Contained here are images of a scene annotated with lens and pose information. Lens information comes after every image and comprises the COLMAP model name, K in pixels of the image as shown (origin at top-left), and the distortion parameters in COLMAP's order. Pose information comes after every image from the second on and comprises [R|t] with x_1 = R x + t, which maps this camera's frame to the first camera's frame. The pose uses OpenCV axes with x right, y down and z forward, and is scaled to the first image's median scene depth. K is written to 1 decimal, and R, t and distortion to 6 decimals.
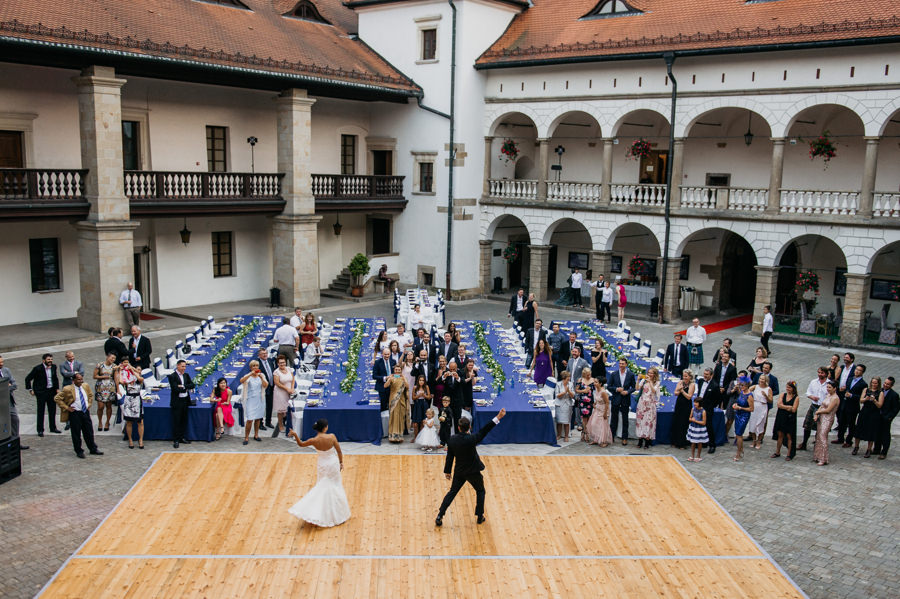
lens RADIAL K [[846.1, 0, 450.0], [0, 846.1, 299.5], [0, 0, 1]] dist [0.000432, 0.003397]
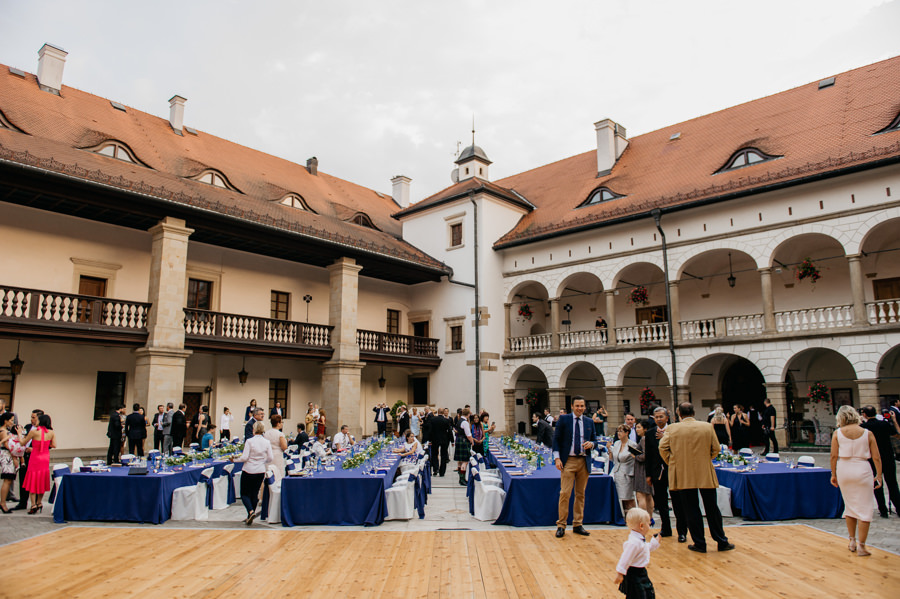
lens RADIAL K [[578.3, 0, 453.4], [0, 578.3, 301.8], [0, 0, 1]] dist [-0.045165, -0.001721]
pose [[0.998550, -0.035208, -0.040711, 0.002606], [0.020671, 0.949229, -0.313905, 0.070752], [0.049696, 0.312608, 0.948581, 0.234828]]
